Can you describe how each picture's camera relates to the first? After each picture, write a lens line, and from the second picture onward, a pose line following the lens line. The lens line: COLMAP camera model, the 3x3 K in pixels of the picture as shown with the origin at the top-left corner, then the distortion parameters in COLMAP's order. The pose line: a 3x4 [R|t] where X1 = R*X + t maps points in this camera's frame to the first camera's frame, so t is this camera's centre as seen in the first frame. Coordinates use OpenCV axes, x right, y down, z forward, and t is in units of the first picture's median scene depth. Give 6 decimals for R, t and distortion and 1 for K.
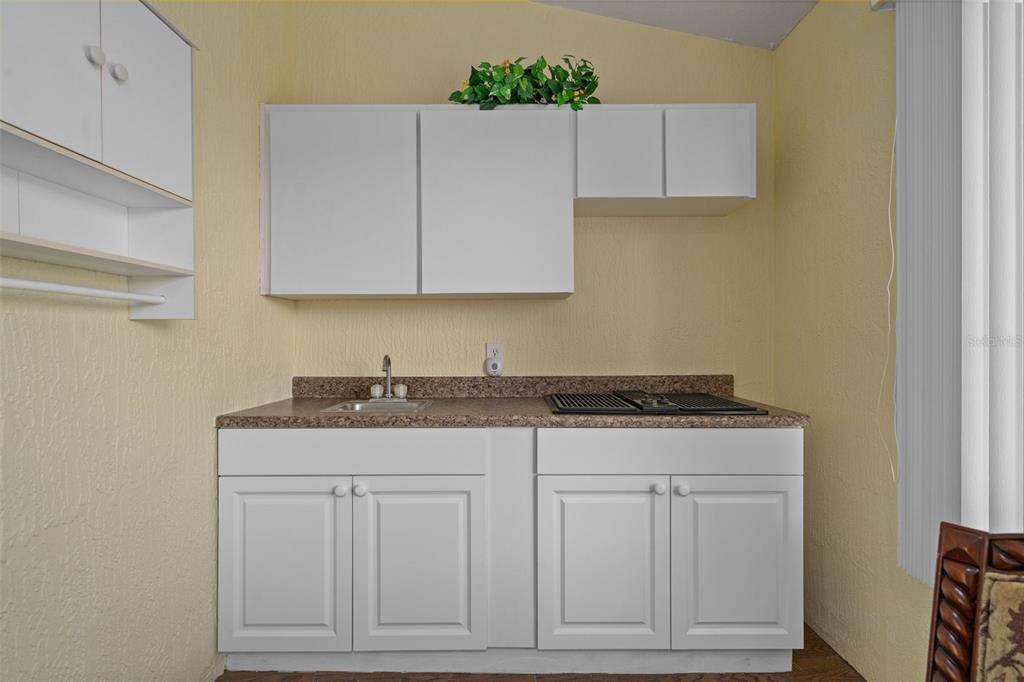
lens RADIAL K [[507.4, 0, 515.2], [0, 507.4, 341.8], [0, 0, 1]] dist [0.001017, 0.000711]
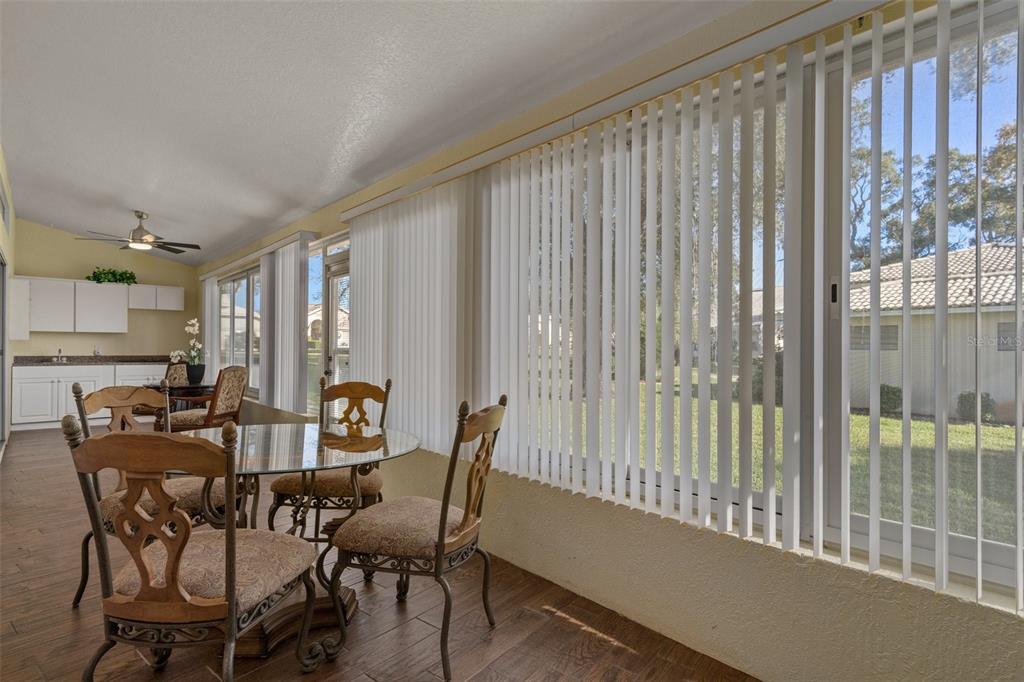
lens RADIAL K [[507.4, 0, 515.2], [0, 507.4, 341.8], [0, 0, 1]] dist [0.001017, 0.000711]
pose [[0.732875, 0.014582, 0.680207, -0.344693], [-0.007542, 0.999883, -0.013310, 0.000725], [-0.680322, 0.004625, 0.732899, -3.792099]]
